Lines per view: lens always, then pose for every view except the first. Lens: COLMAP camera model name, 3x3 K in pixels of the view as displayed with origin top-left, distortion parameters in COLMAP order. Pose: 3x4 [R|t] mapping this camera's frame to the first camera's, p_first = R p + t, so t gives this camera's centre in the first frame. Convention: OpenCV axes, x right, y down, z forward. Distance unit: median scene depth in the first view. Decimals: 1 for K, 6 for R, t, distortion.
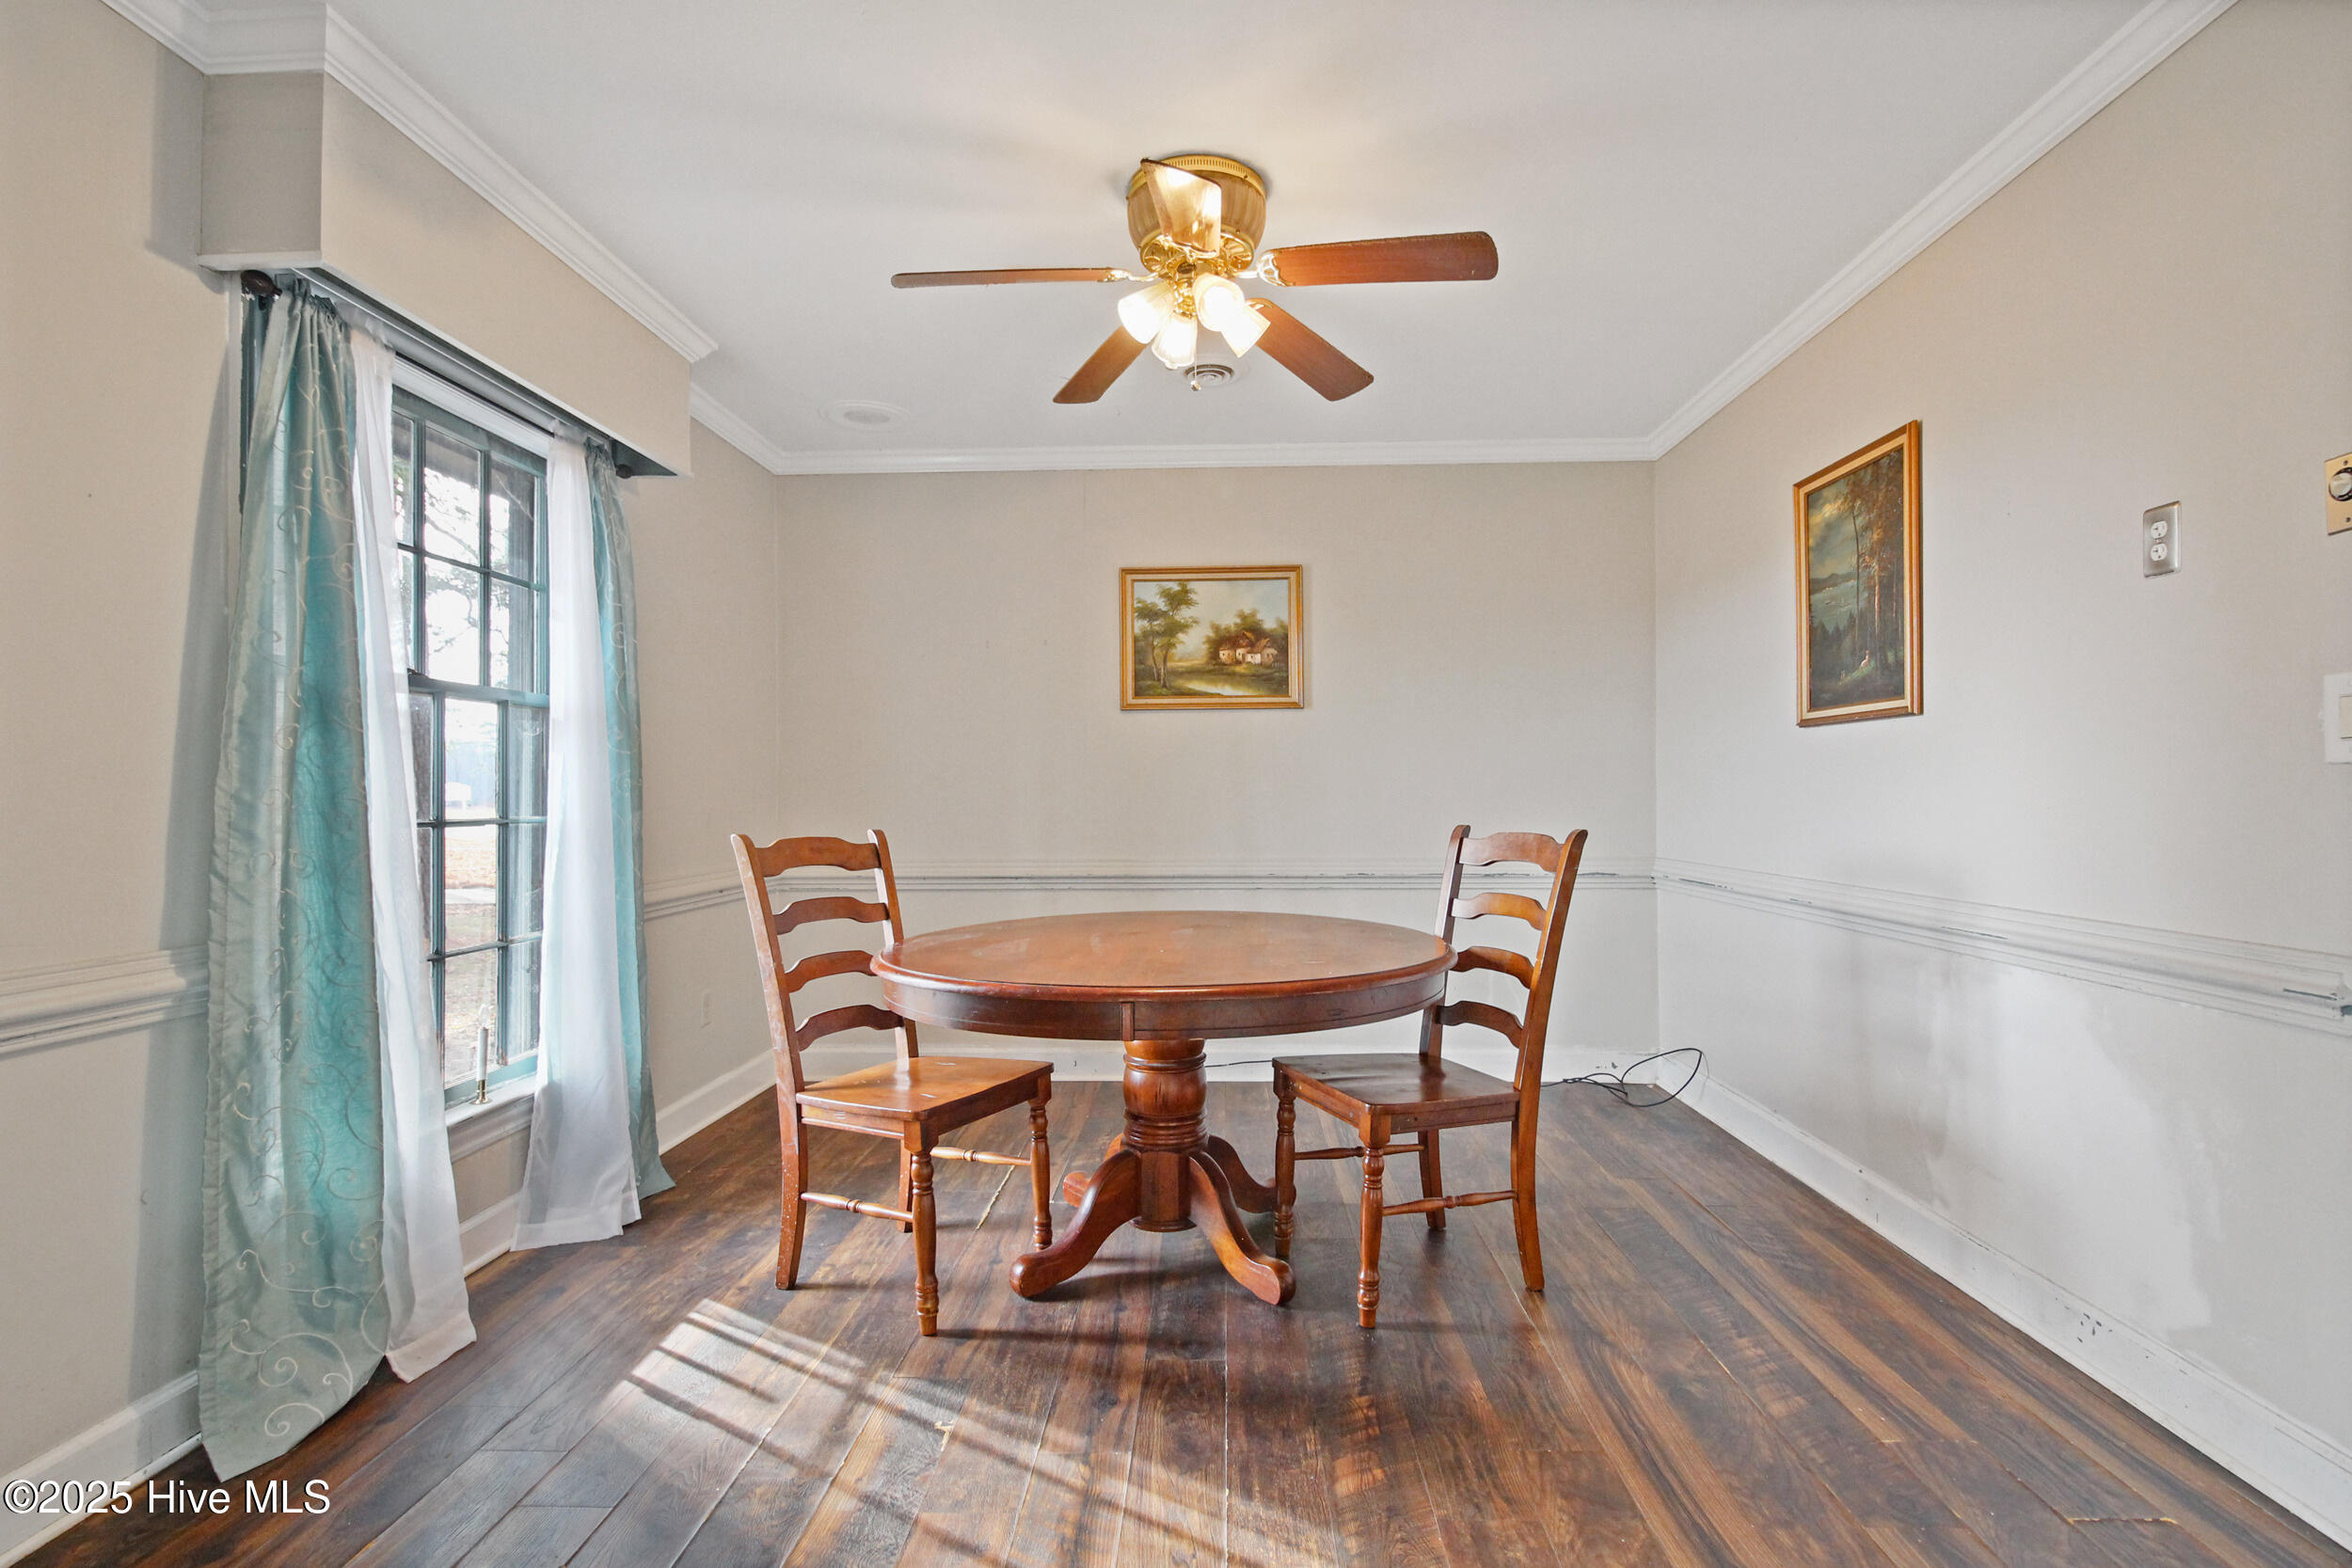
lens RADIAL K [[1115.5, 0, 1186.1], [0, 1115.5, 788.1], [0, 0, 1]] dist [0.023241, -0.003071]
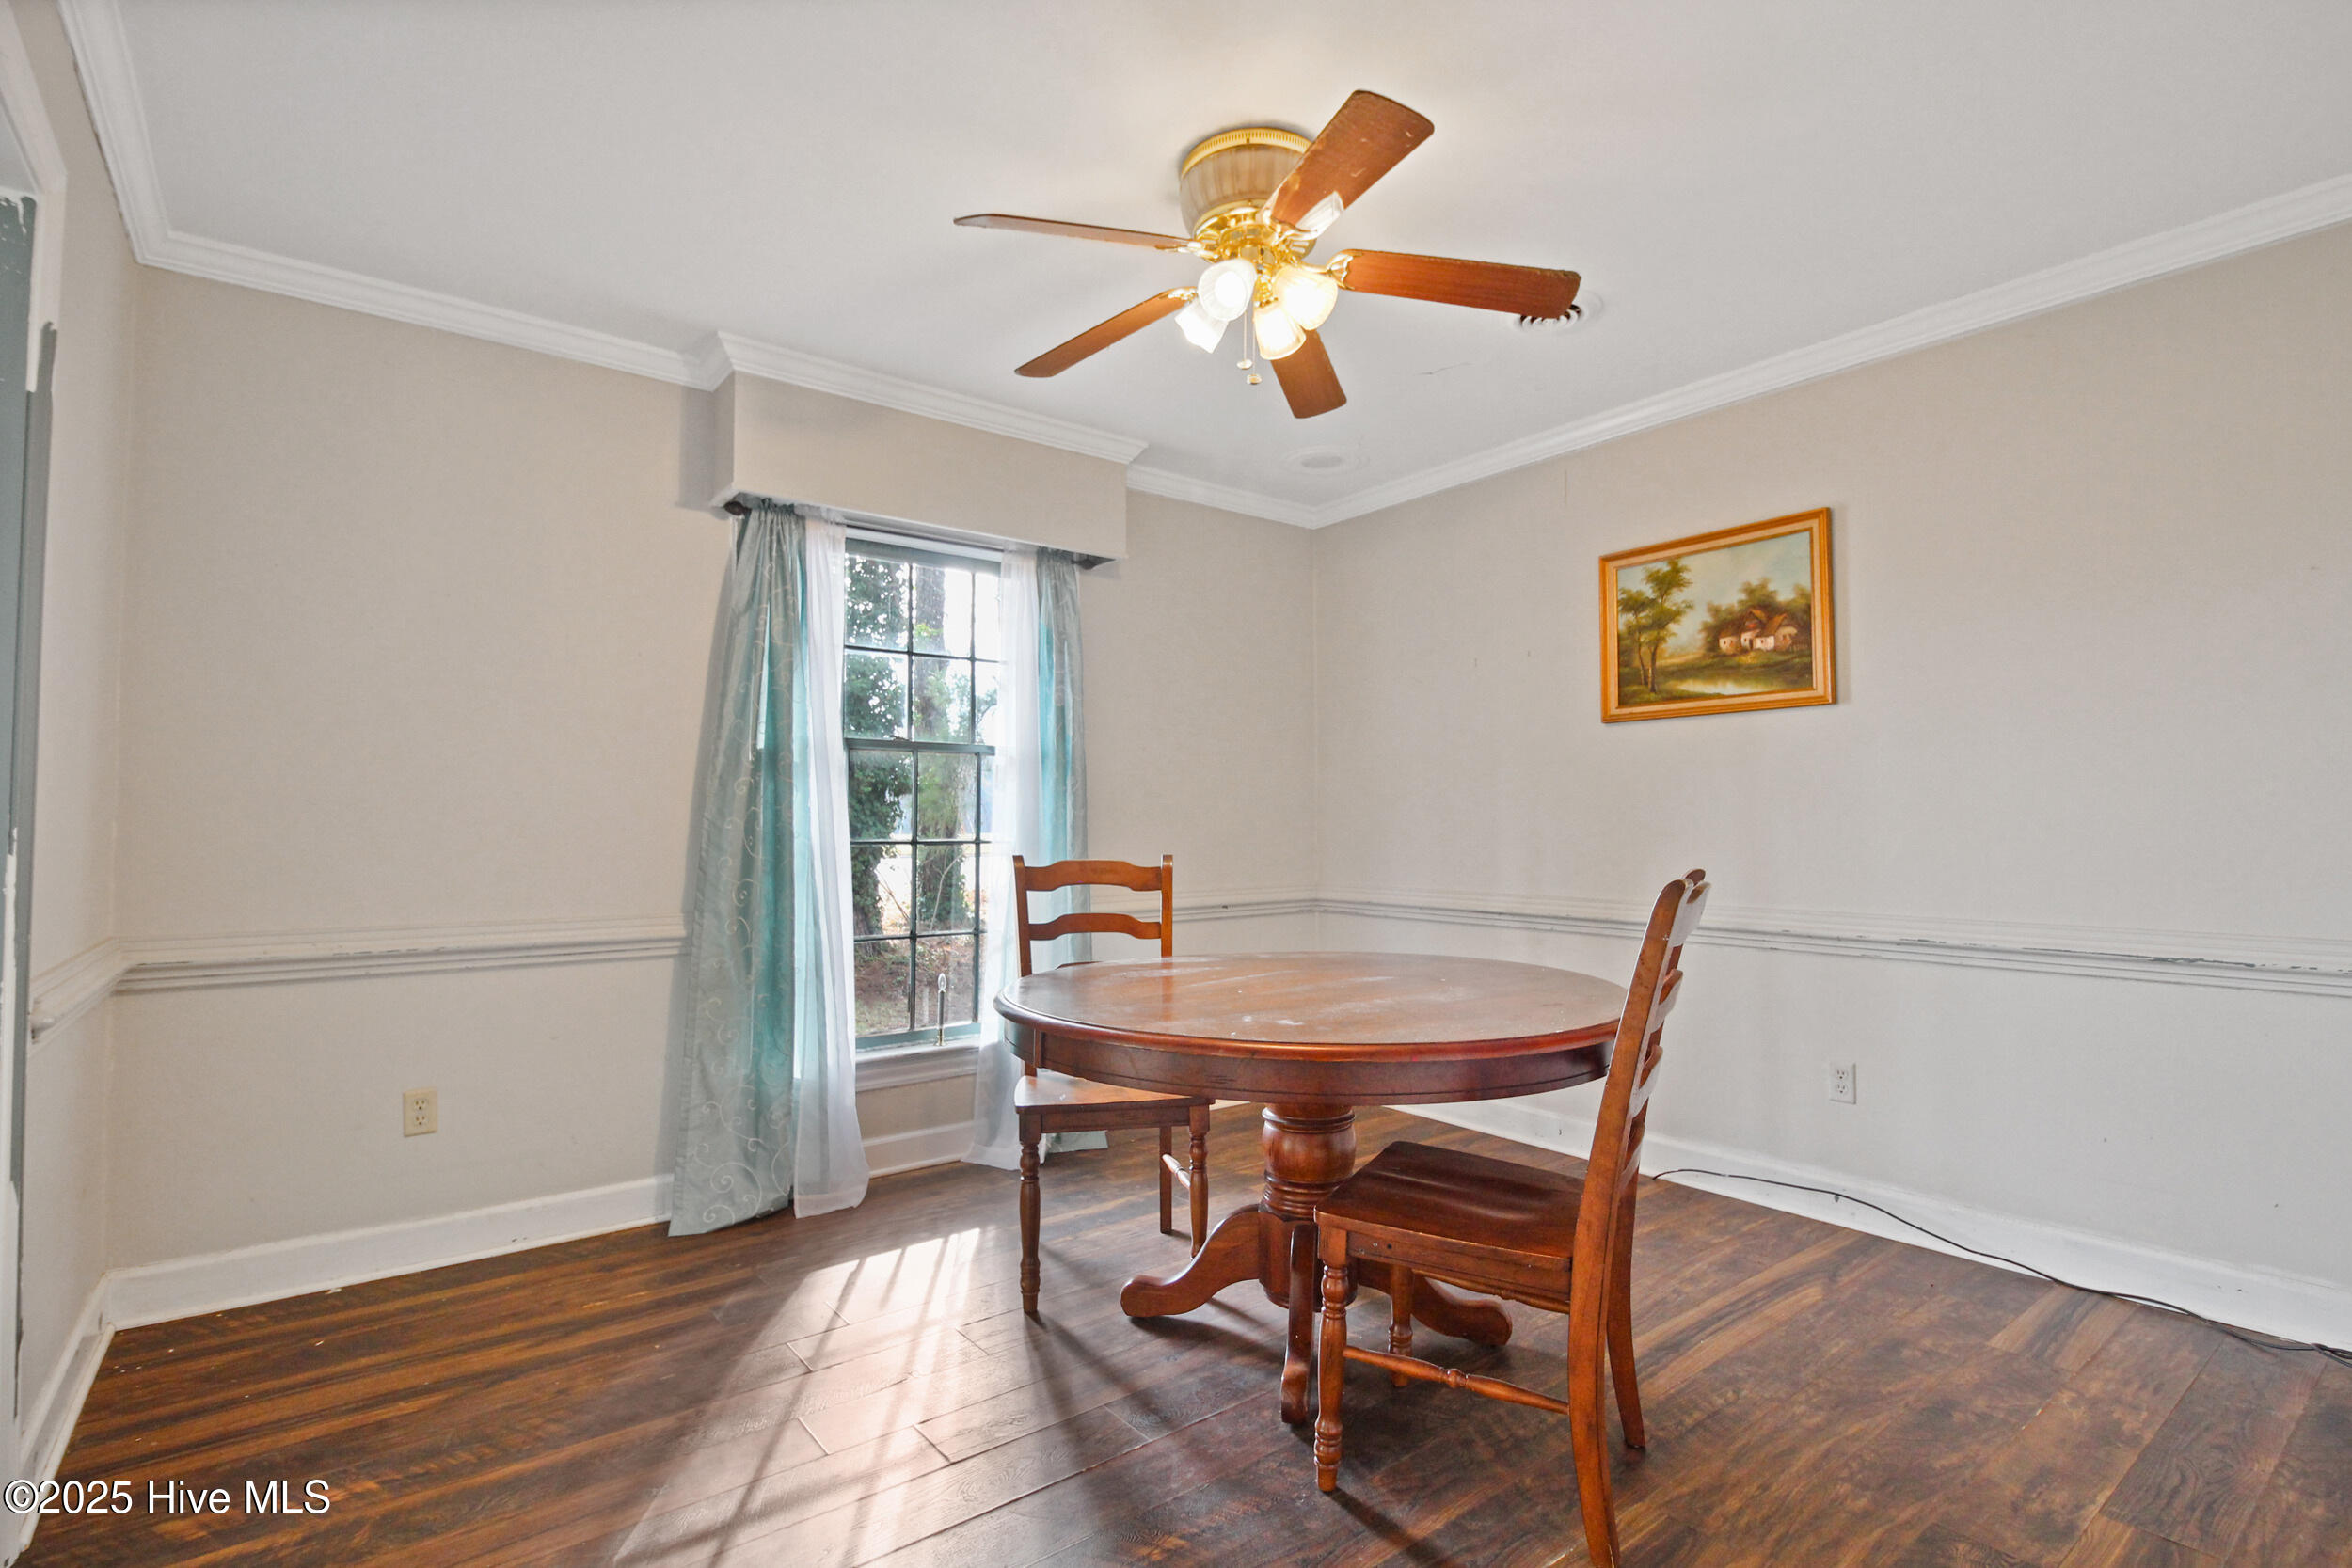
lens RADIAL K [[1115.5, 0, 1189.6], [0, 1115.5, 784.3], [0, 0, 1]] dist [0.023241, -0.003071]
pose [[0.653833, -0.023586, -0.756271, 0.380634], [0.002847, 0.999584, -0.028713, 0.000425], [0.756634, 0.016621, 0.653628, 0.207086]]
